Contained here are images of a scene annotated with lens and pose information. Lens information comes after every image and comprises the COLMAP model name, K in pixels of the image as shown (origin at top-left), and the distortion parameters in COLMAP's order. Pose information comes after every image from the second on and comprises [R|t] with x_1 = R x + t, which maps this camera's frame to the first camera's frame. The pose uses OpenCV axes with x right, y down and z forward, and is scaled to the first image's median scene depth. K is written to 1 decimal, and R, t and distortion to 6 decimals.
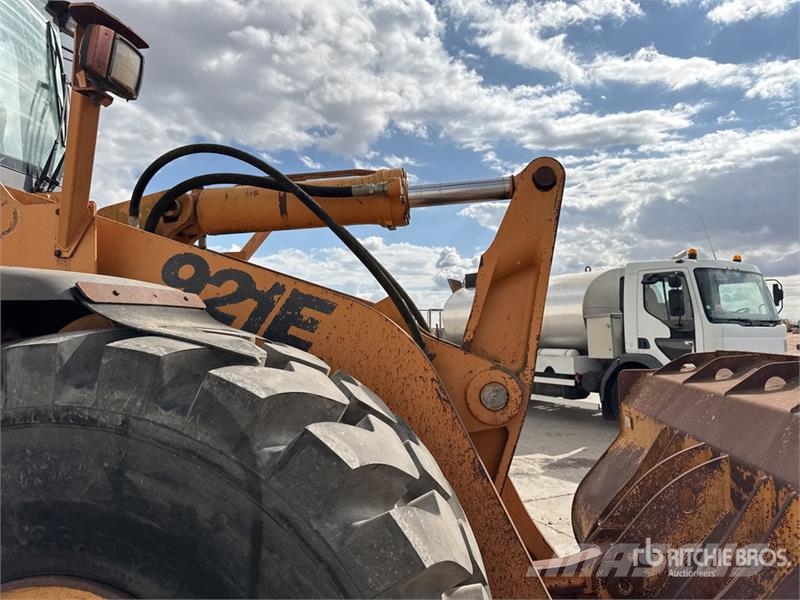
lens RADIAL K [[554.5, 0, 403.1], [0, 554.5, 300.6], [0, 0, 1]] dist [0.095478, -0.124411]
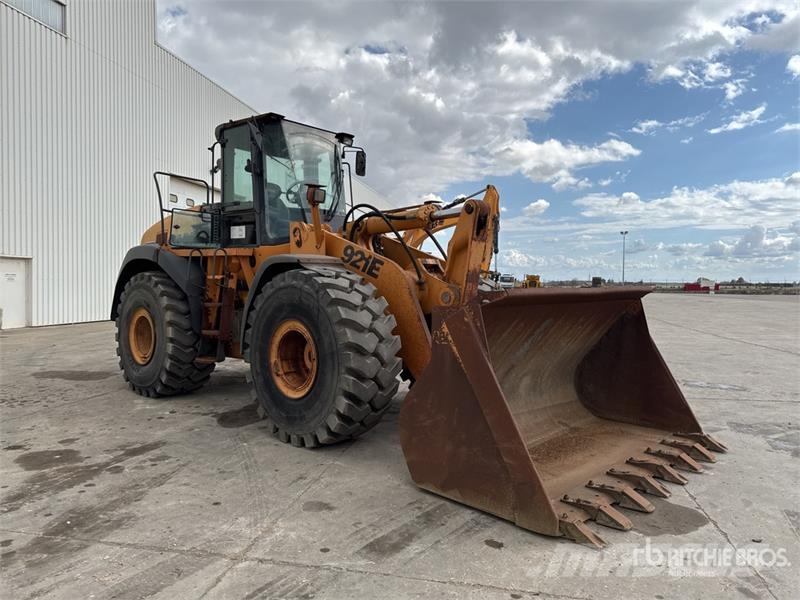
lens RADIAL K [[554.5, 0, 403.1], [0, 554.5, 300.6], [0, 0, 1]] dist [0.095478, -0.124411]
pose [[0.807095, 0.031412, -0.589586, 1.655659], [0.020037, 0.996551, 0.080522, -0.023813], [0.590082, -0.076803, 0.803682, -1.276492]]
